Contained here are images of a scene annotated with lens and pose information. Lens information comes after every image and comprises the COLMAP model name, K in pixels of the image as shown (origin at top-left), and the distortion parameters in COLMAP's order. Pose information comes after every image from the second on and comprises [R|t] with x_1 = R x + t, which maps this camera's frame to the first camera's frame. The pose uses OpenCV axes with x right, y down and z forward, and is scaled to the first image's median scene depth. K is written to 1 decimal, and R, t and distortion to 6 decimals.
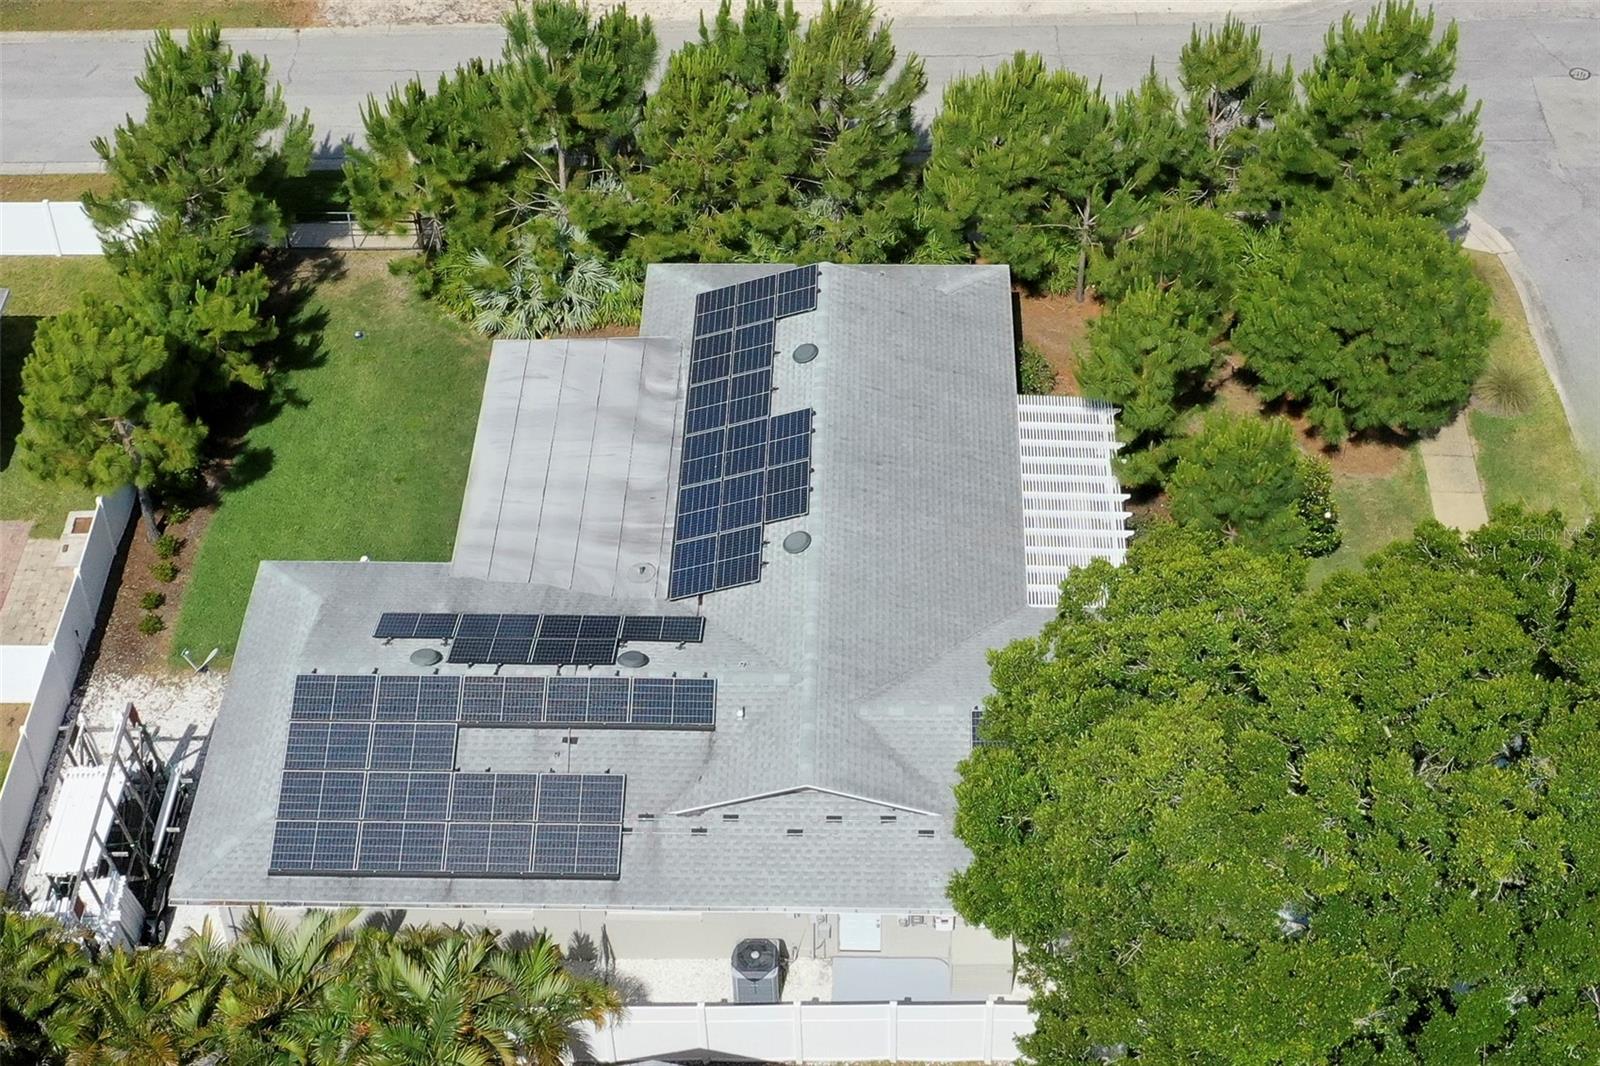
lens RADIAL K [[2126.4, 0, 804.7], [0, 2126.4, 559.1], [0, 0, 1]] dist [-0.000278, 0.000000]
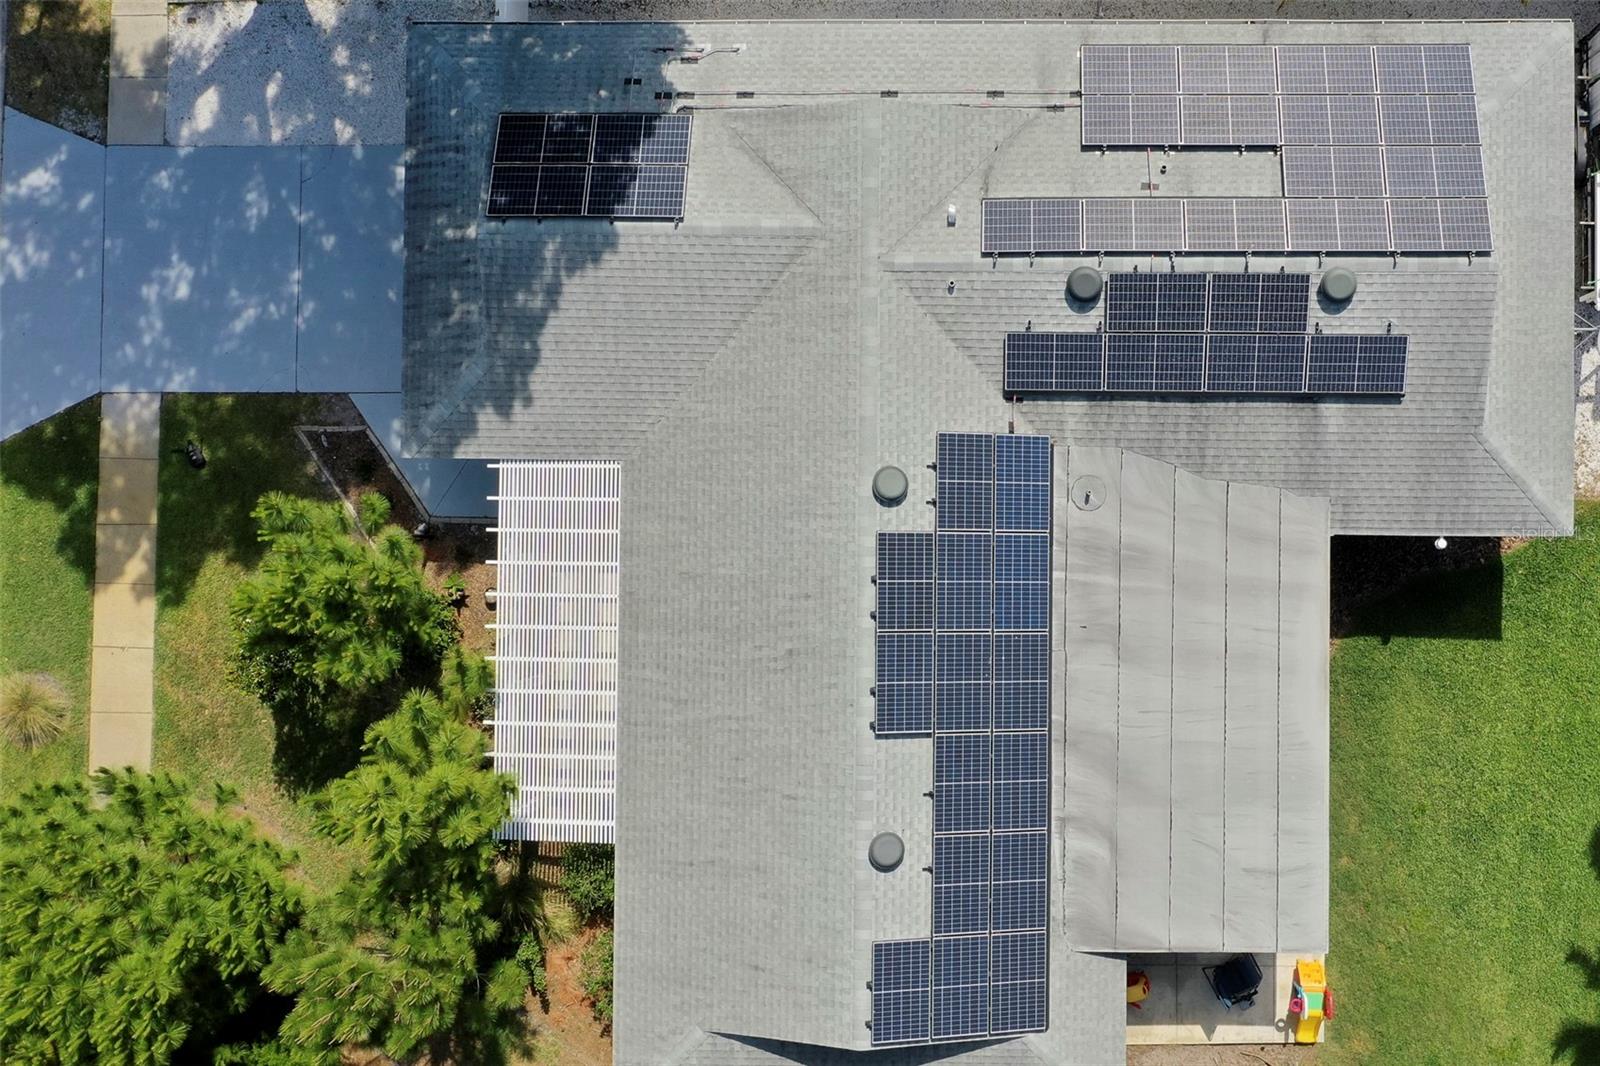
lens RADIAL K [[1427.7, 0, 920.9], [0, 1427.7, 579.8], [0, 0, 1]] dist [-0.021966, 0.009514]
pose [[-0.998526, 0.019564, 0.050626, -0.037603], [0.020730, -0.724582, 0.688876, -0.365417], [0.050160, 0.688910, 0.723109, 0.589114]]
